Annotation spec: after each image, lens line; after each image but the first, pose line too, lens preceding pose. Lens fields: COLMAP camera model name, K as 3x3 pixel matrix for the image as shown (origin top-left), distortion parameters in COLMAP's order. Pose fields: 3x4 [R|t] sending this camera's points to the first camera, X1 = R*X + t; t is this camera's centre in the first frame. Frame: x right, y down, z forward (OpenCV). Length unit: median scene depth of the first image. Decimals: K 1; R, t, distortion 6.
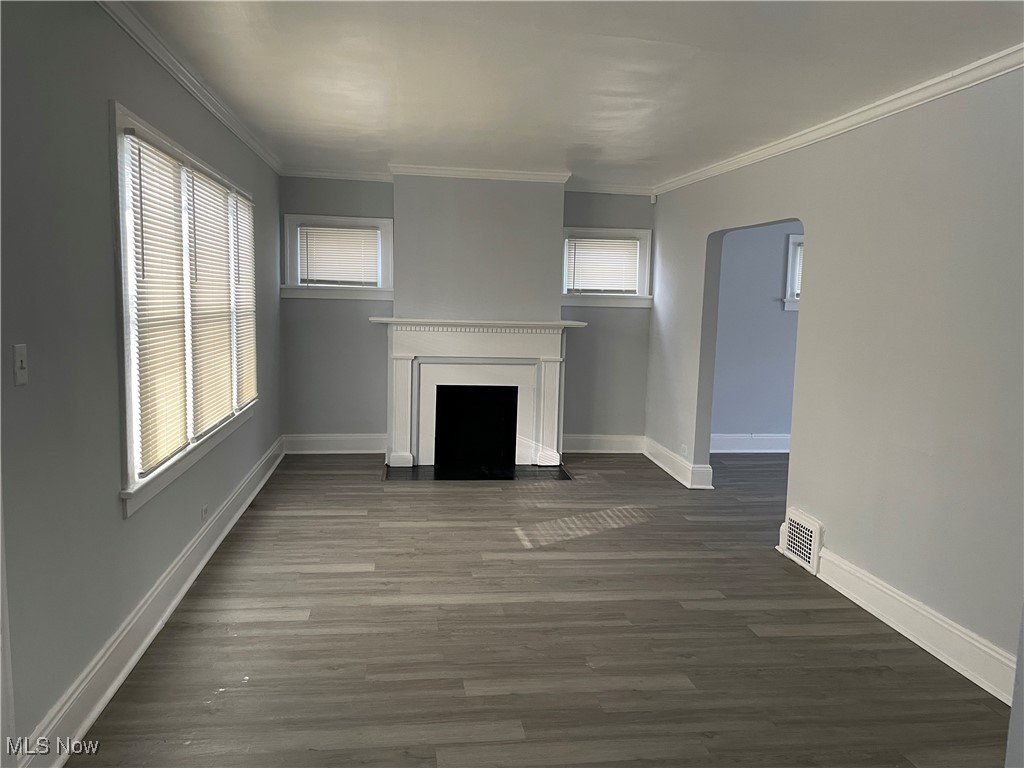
lens RADIAL K [[762.3, 0, 512.5], [0, 762.3, 386.0], [0, 0, 1]] dist [0.043344, -0.033801]
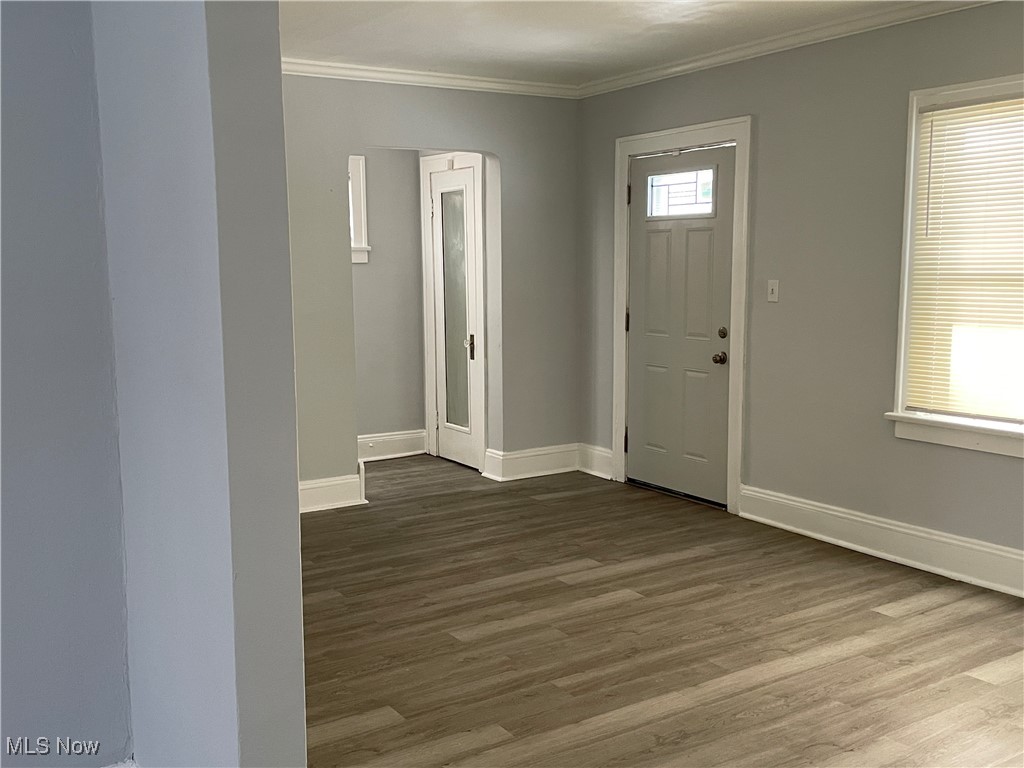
lens RADIAL K [[1017.9, 0, 504.2], [0, 1017.9, 384.7], [0, 0, 1]] dist [0.036347, 0.000000]
pose [[-0.912655, 0.034122, -0.407304, 0.454932], [-0.058307, 0.975449, 0.212369, -0.137005], [0.404550, 0.217568, -0.888258, 1.383199]]
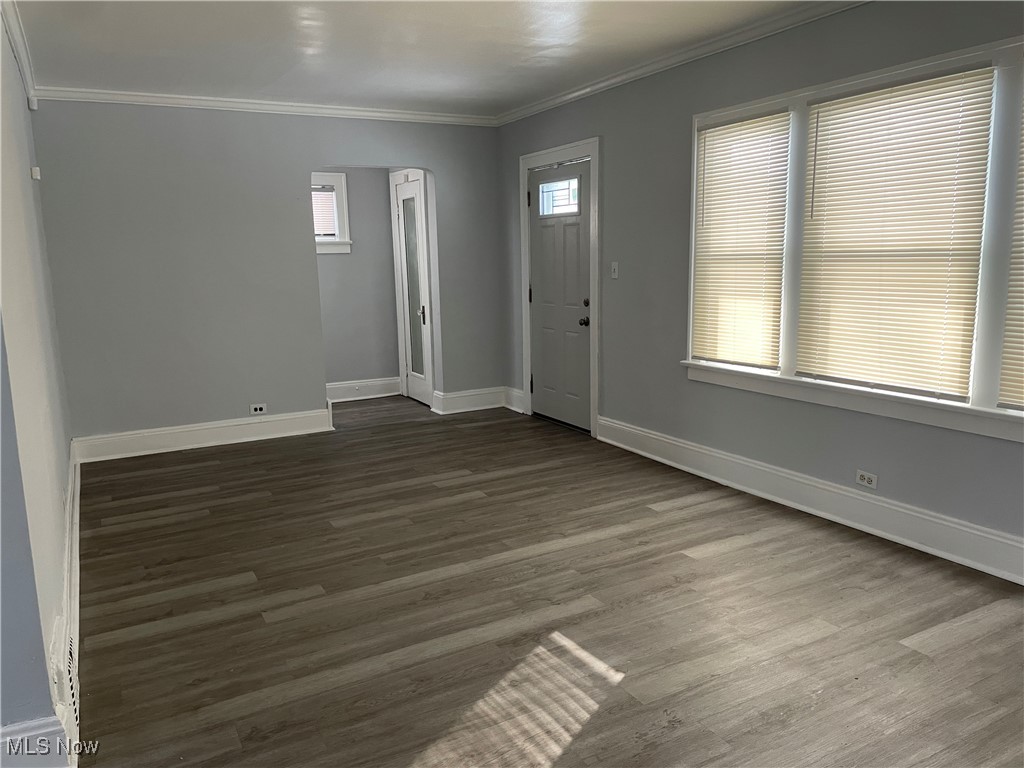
lens RADIAL K [[762.3, 0, 517.7], [0, 762.3, 383.3], [0, 0, 1]] dist [0.043344, -0.033801]
pose [[-0.934648, 0.055885, -0.351155, 0.252622], [-0.040544, 0.964381, 0.261391, -0.143138], [0.353255, 0.258546, -0.899091, 1.481229]]
